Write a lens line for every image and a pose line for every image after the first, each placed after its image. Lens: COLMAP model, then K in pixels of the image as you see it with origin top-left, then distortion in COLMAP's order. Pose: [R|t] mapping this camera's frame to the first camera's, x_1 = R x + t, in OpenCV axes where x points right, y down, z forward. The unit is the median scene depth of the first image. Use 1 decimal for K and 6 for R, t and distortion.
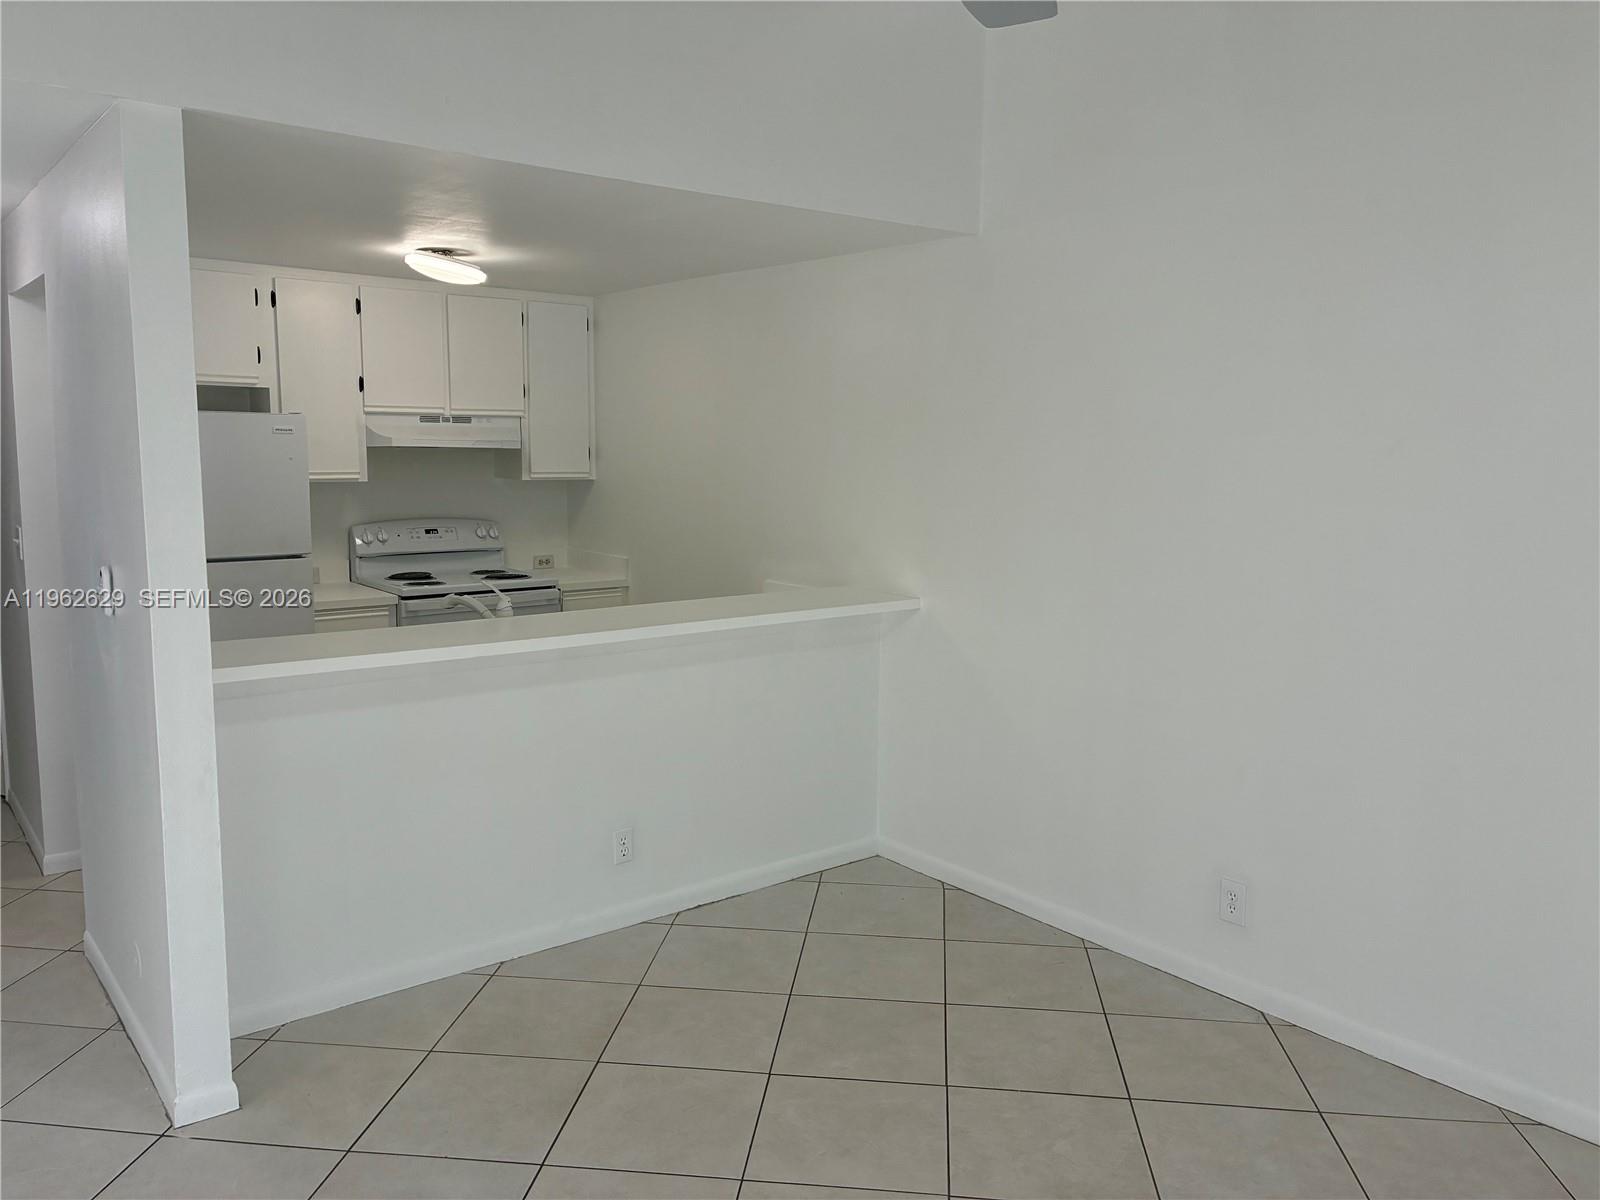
lens RADIAL K [[1227.0, 0, 813.3], [0, 1227.0, 610.2], [0, 0, 1]] dist [0.016006, -0.004475]
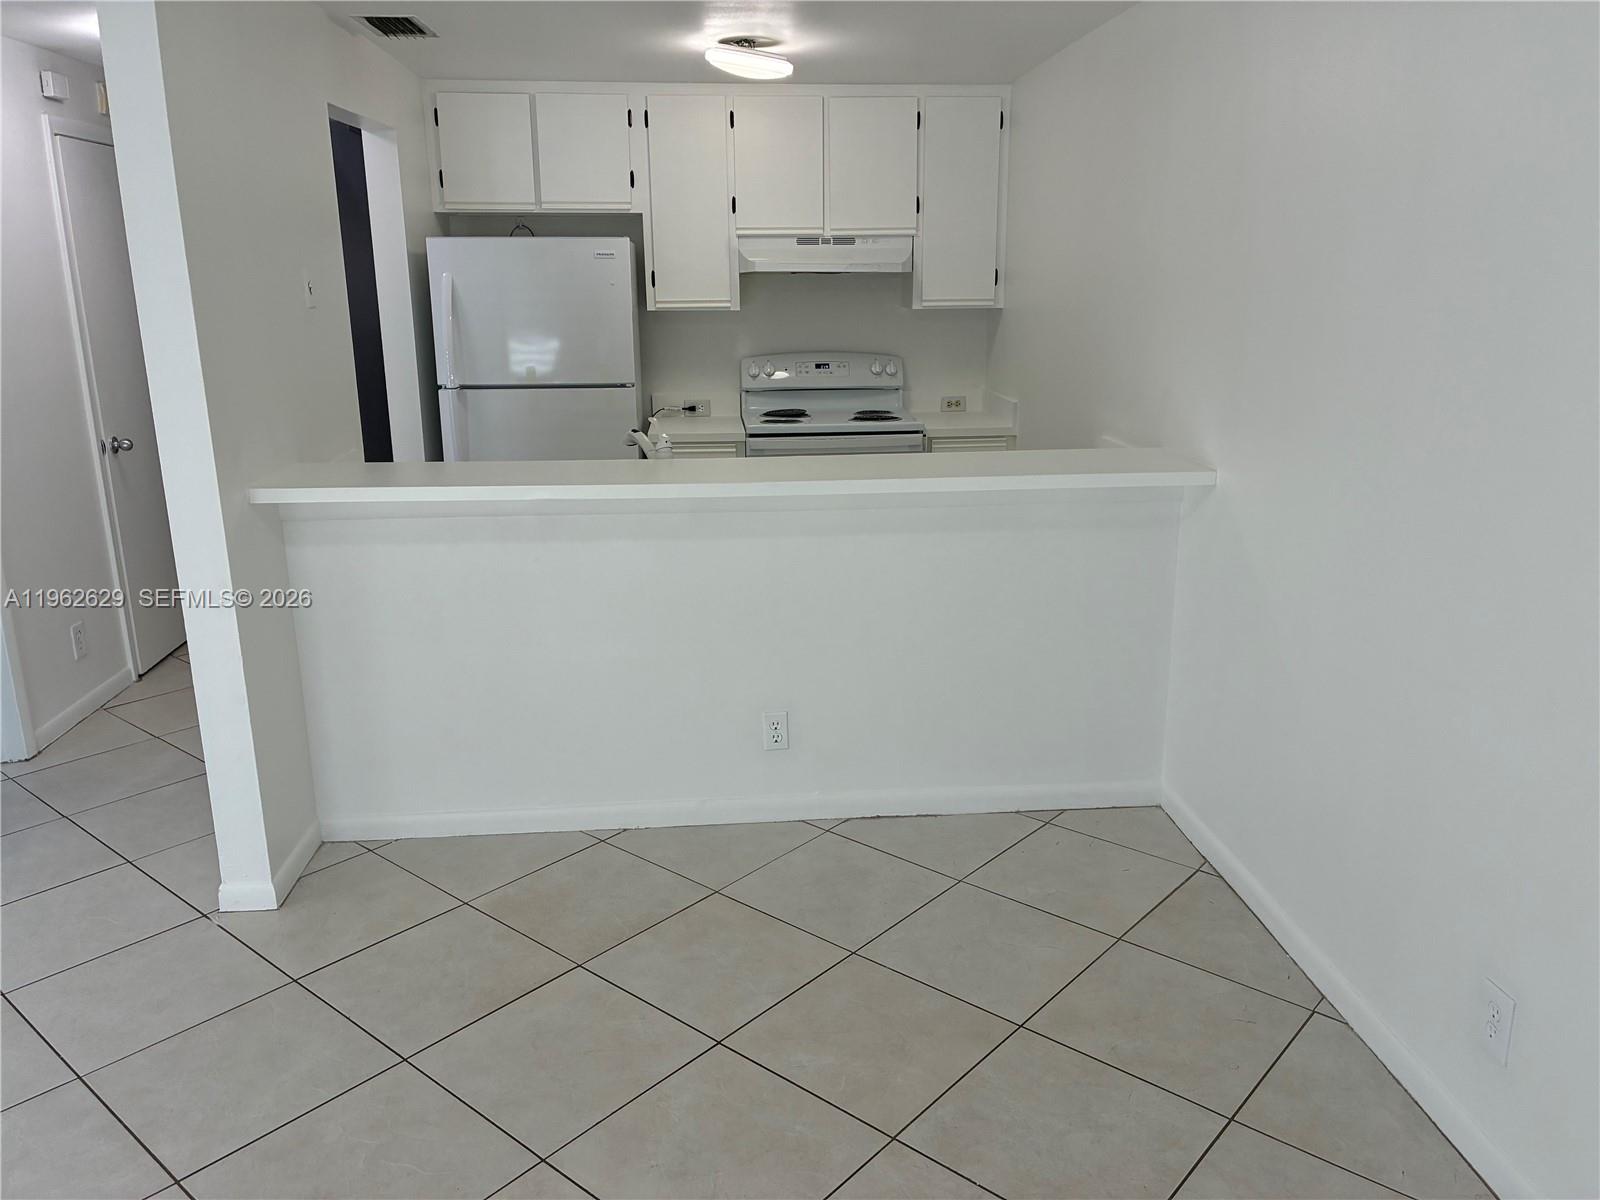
lens RADIAL K [[1227.0, 0, 813.3], [0, 1227.0, 610.2], [0, 0, 1]] dist [0.016006, -0.004475]
pose [[0.818677, 0.130879, -0.559141, 0.244282], [-0.061816, 0.988109, 0.140779, -0.011886], [0.570918, -0.080688, 0.817033, 0.226316]]
